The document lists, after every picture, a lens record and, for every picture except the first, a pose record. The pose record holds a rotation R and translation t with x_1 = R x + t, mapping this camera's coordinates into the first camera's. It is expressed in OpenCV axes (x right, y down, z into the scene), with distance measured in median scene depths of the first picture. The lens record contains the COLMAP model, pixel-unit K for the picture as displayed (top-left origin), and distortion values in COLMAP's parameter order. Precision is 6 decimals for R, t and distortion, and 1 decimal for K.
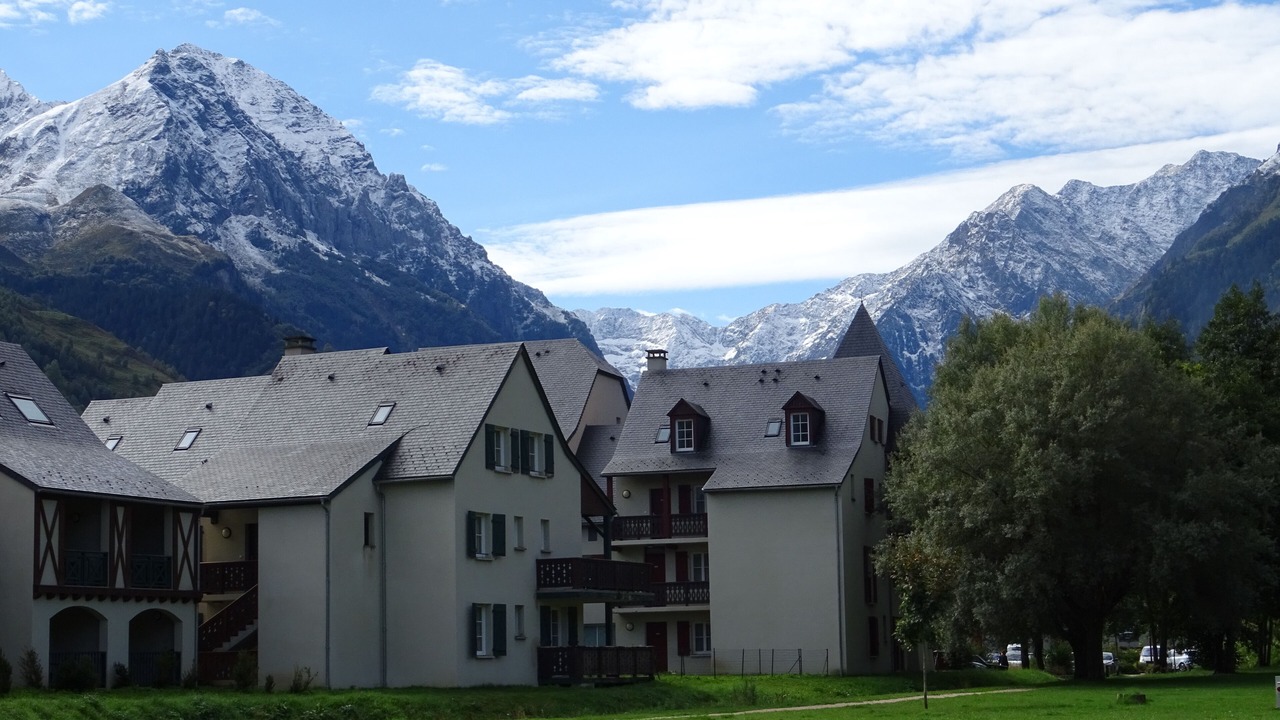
lens RADIAL K [[2323.4, 0, 640.0], [0, 2323.4, 360.0], [0, 0, 1]] dist [0.020261, -0.123939]
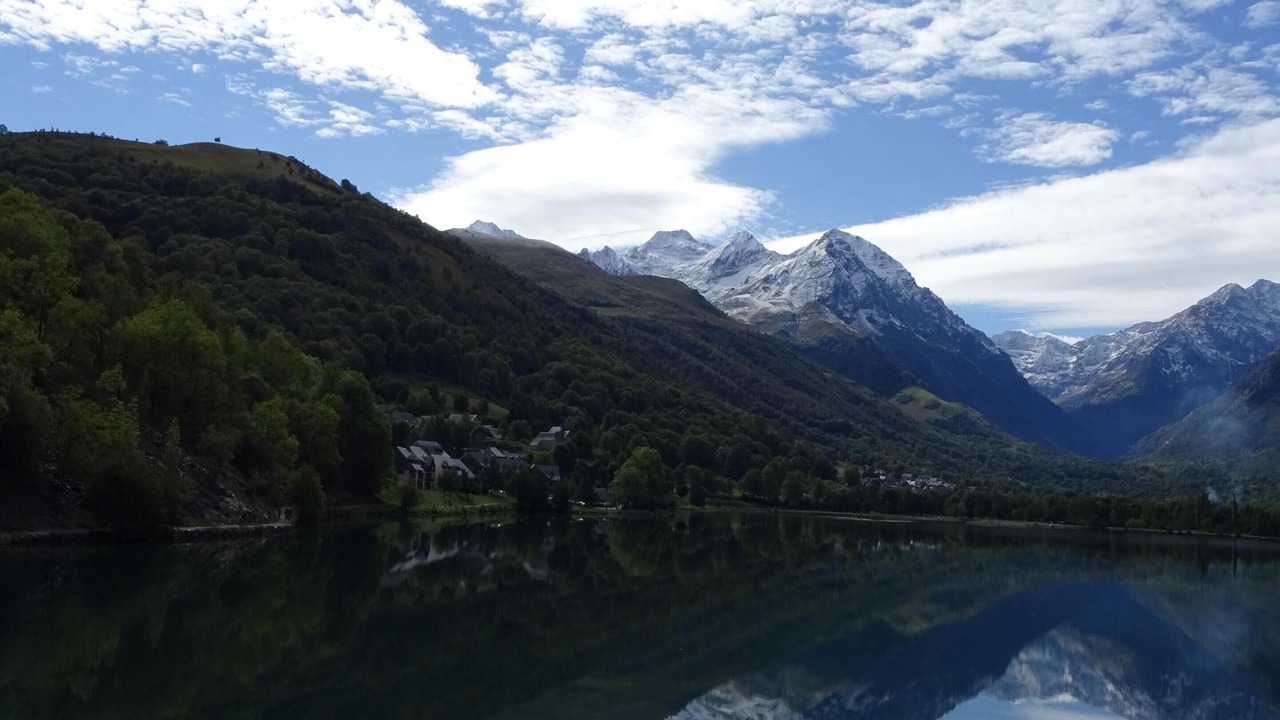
lens RADIAL K [[1201.2, 0, 640.0], [0, 1201.2, 360.0], [0, 0, 1]] dist [-0.000100, 0.004893]
pose [[0.953843, 0.035753, -0.298169, -0.019810], [-0.029496, 0.999241, 0.025461, -0.033806], [0.298853, -0.015491, 0.954173, -0.249152]]
